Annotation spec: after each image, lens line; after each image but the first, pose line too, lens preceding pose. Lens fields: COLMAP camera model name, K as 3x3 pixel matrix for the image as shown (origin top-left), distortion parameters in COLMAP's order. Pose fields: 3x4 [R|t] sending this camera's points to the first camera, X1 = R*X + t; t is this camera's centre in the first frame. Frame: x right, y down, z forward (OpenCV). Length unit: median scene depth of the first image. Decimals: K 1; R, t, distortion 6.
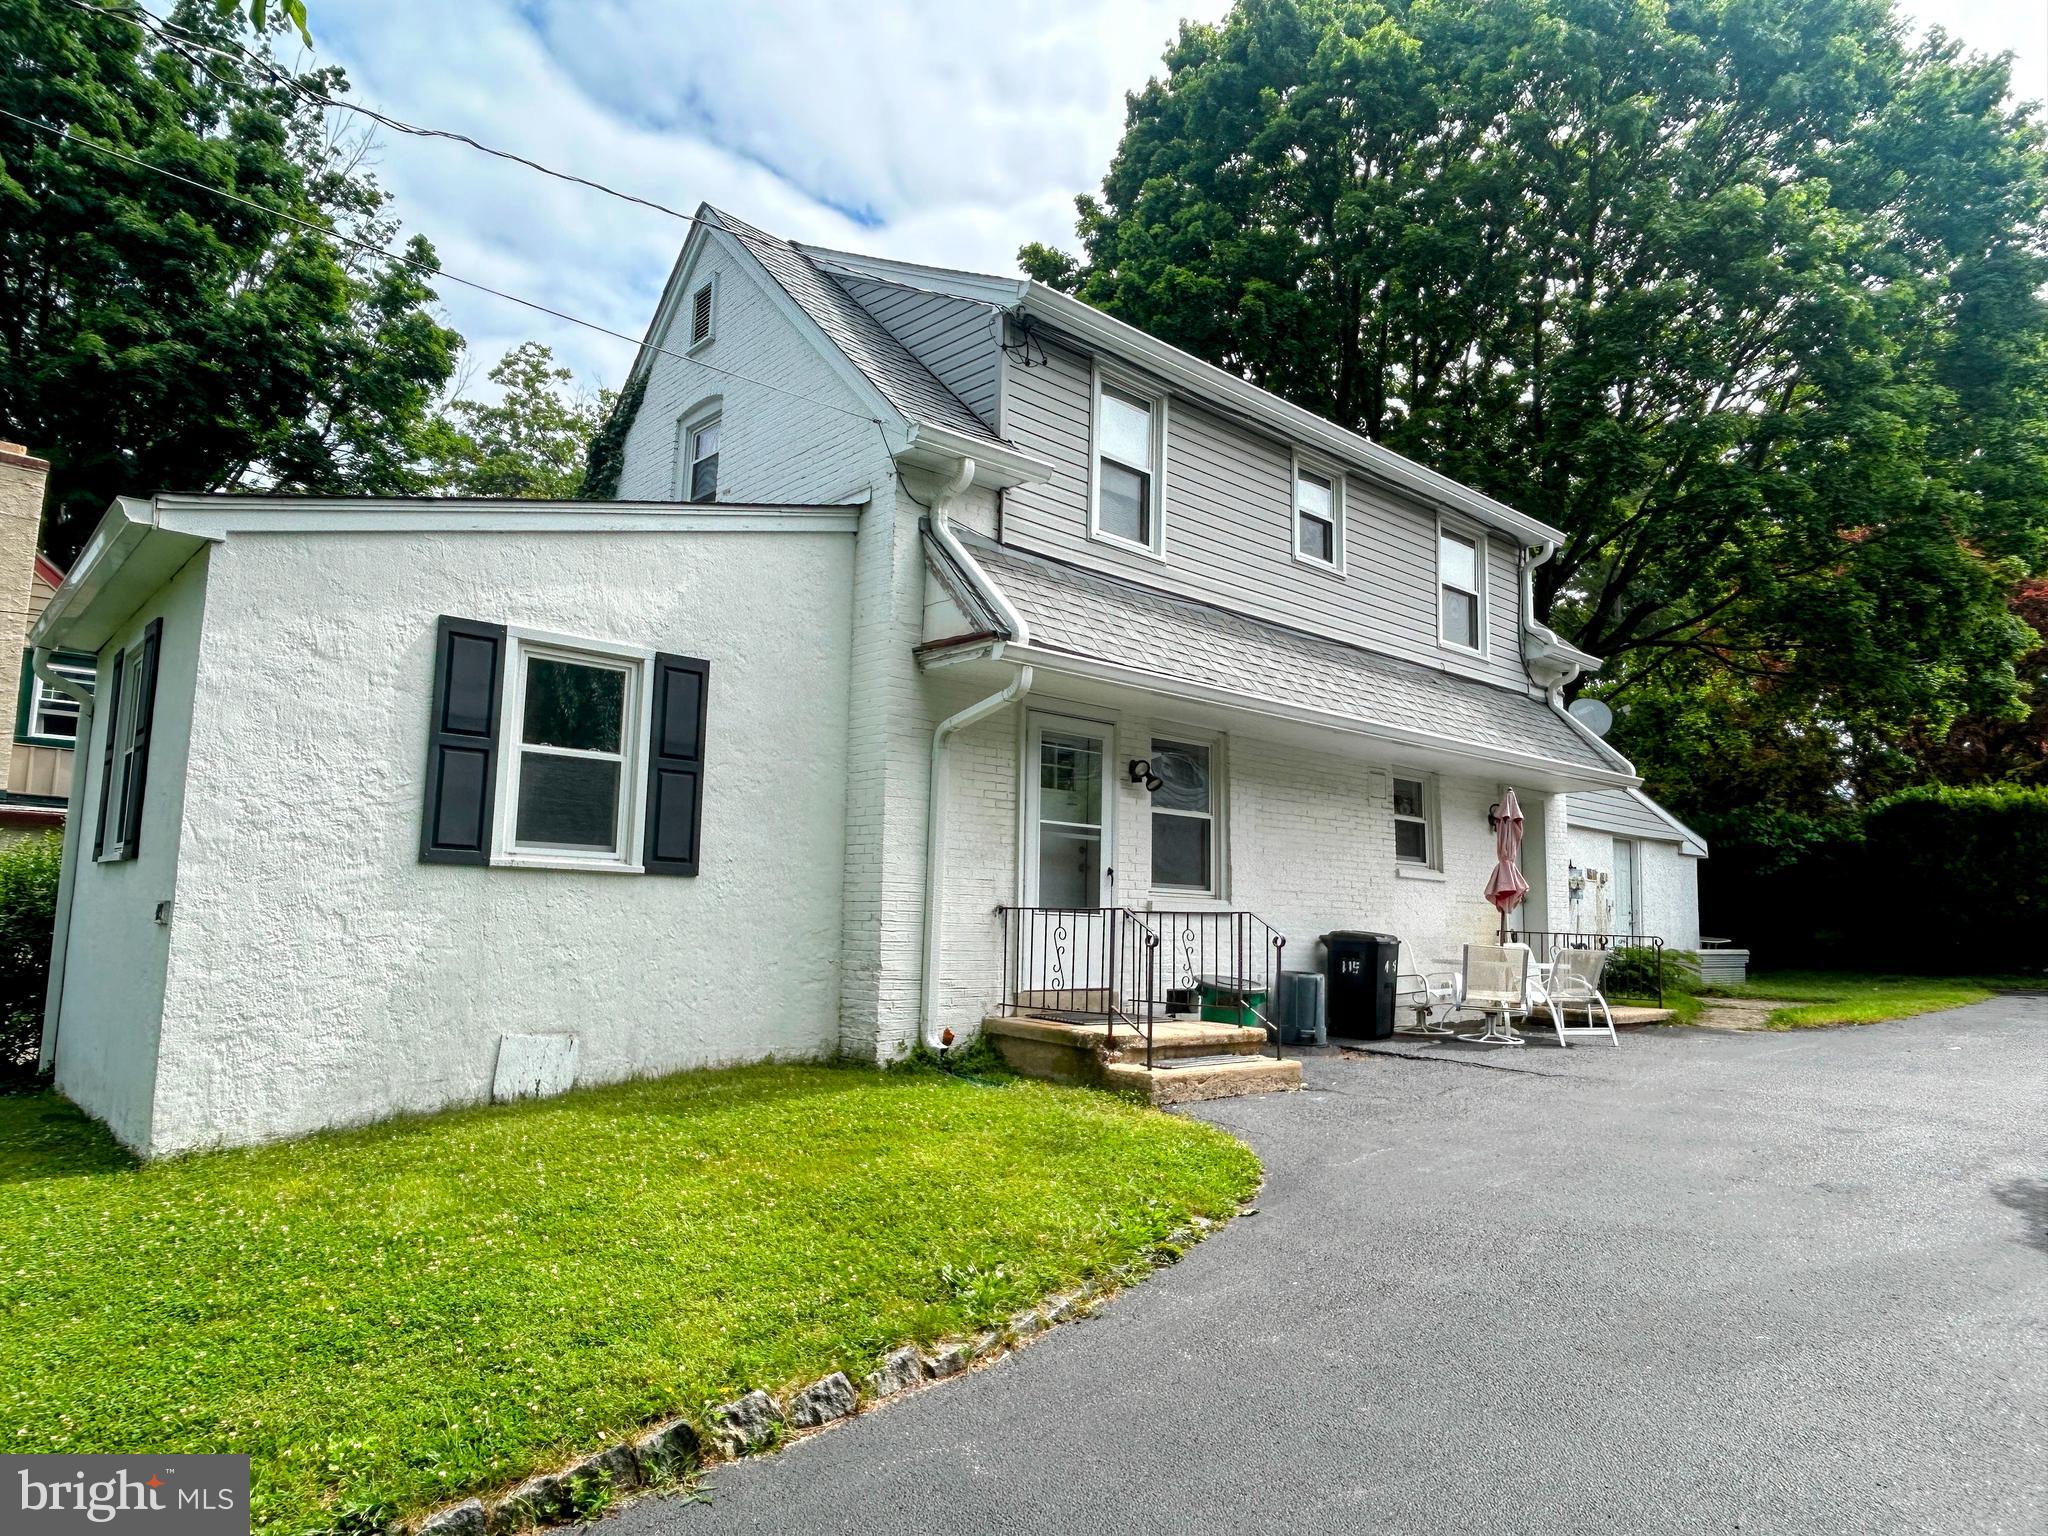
lens RADIAL K [[1309.7, 0, 1024.1], [0, 1309.7, 768.1], [0, 0, 1]] dist [0.003791, -0.001636]
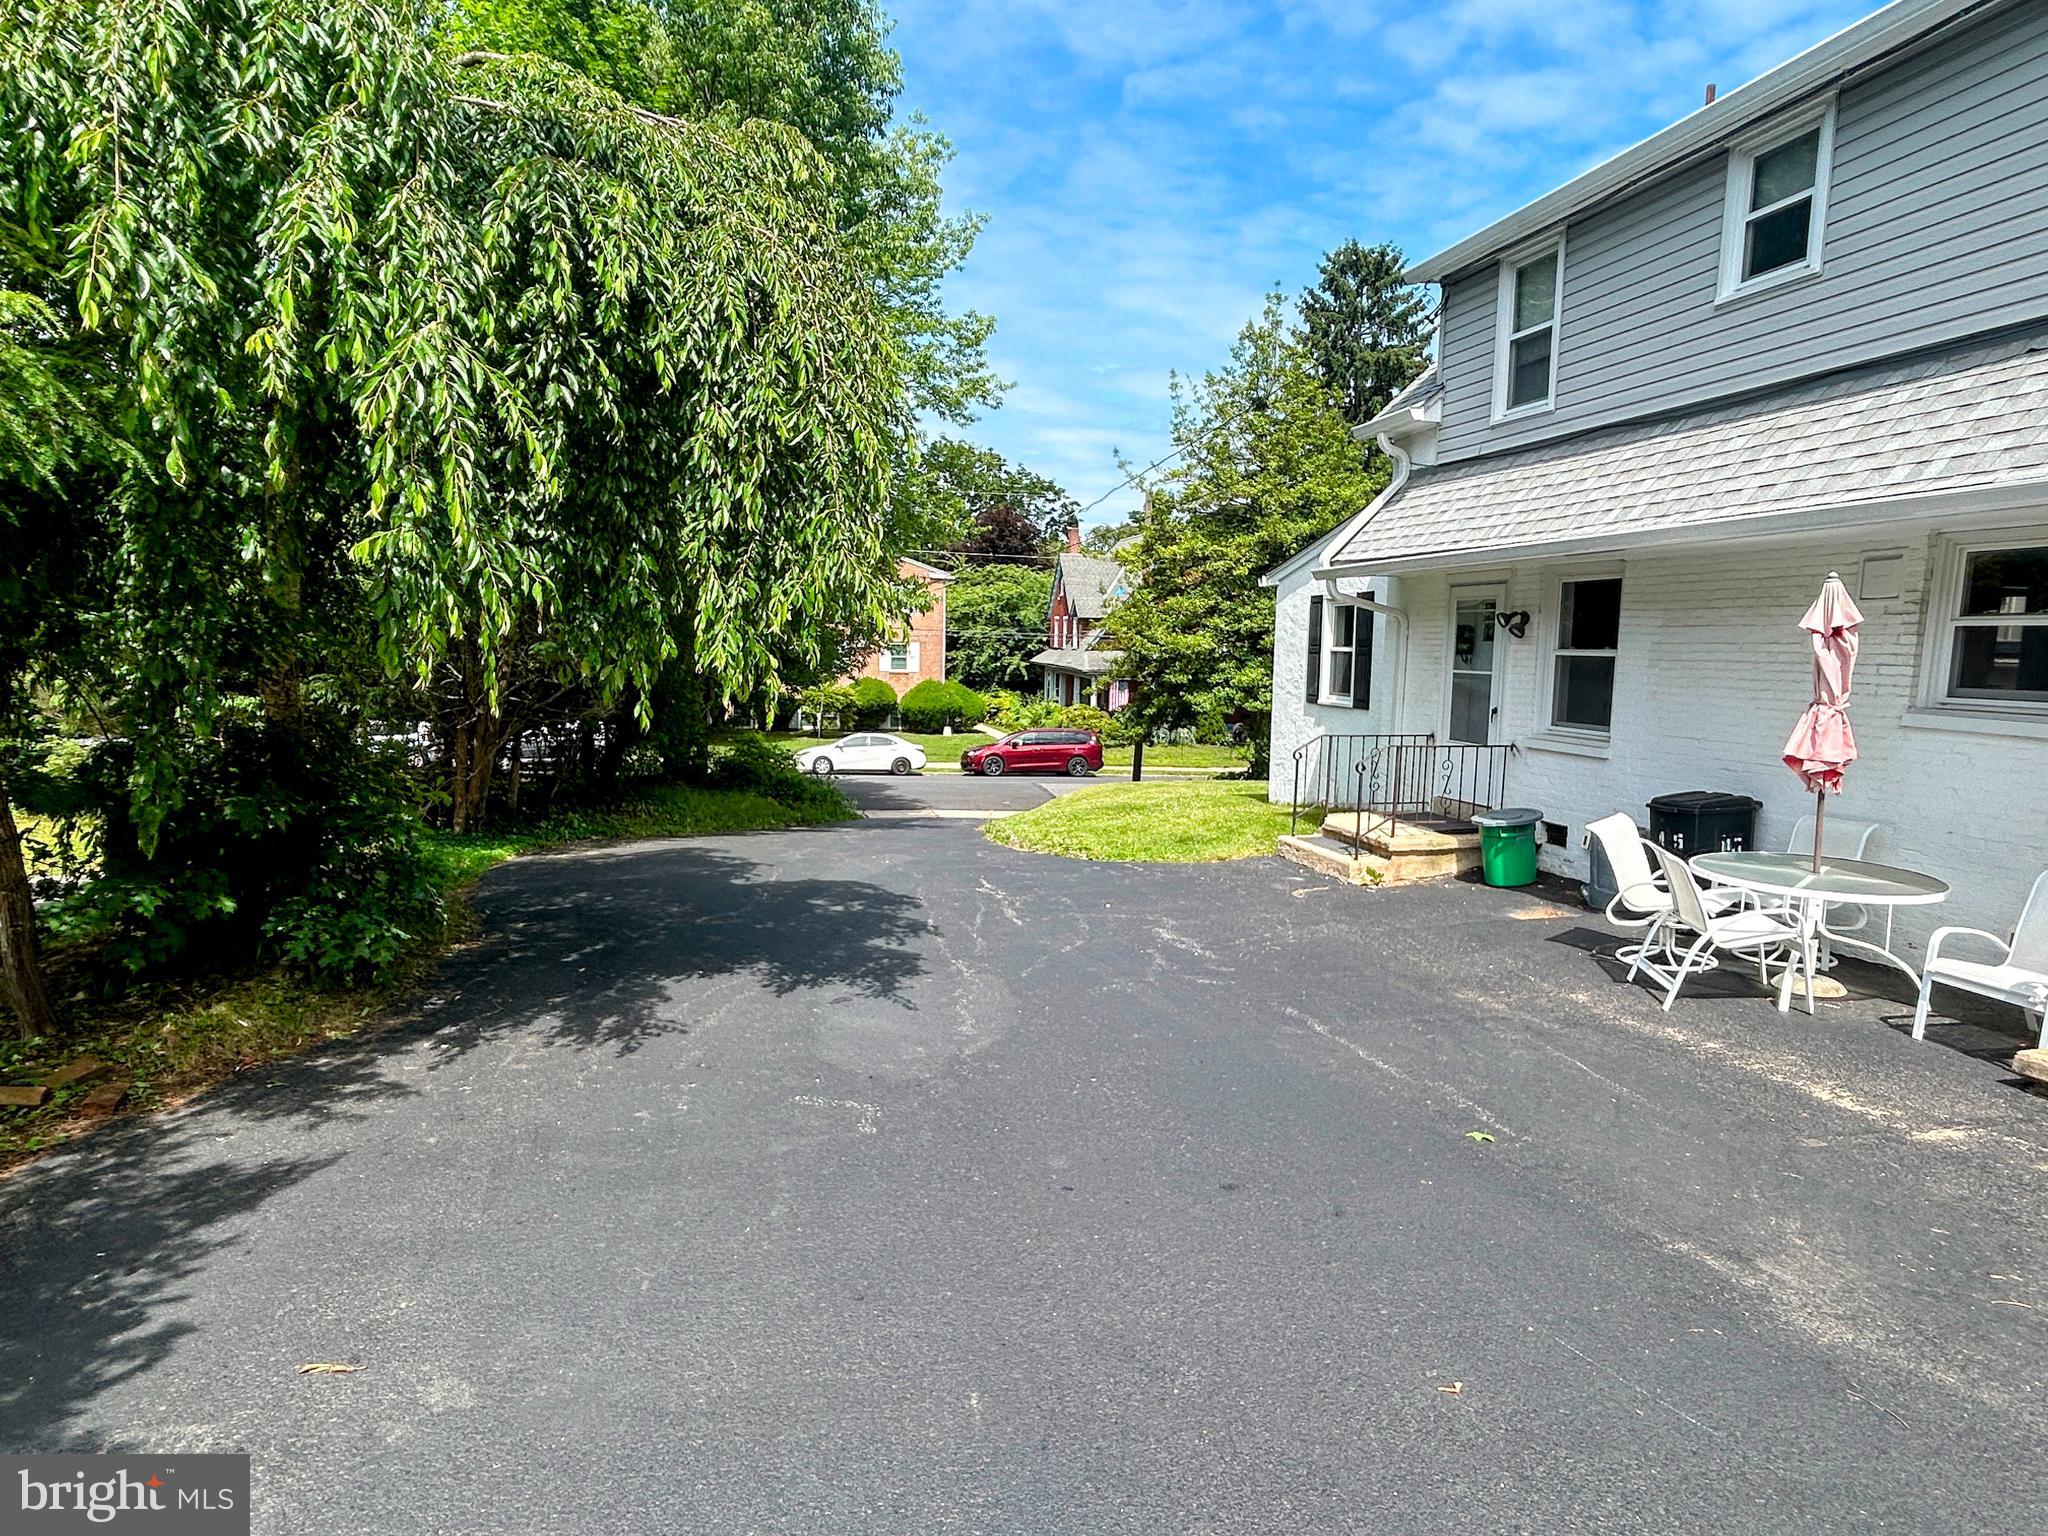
lens RADIAL K [[1203.0, 0, 1025.4], [0, 1203.0, 773.7], [0, 0, 1]] dist [-0.007484, -0.002582]
pose [[-0.486661, 0.066065, -0.871089, 1.476150], [0.086778, 0.995860, 0.027047, 0.083856], [0.869270, -0.062429, -0.490380, 1.399408]]
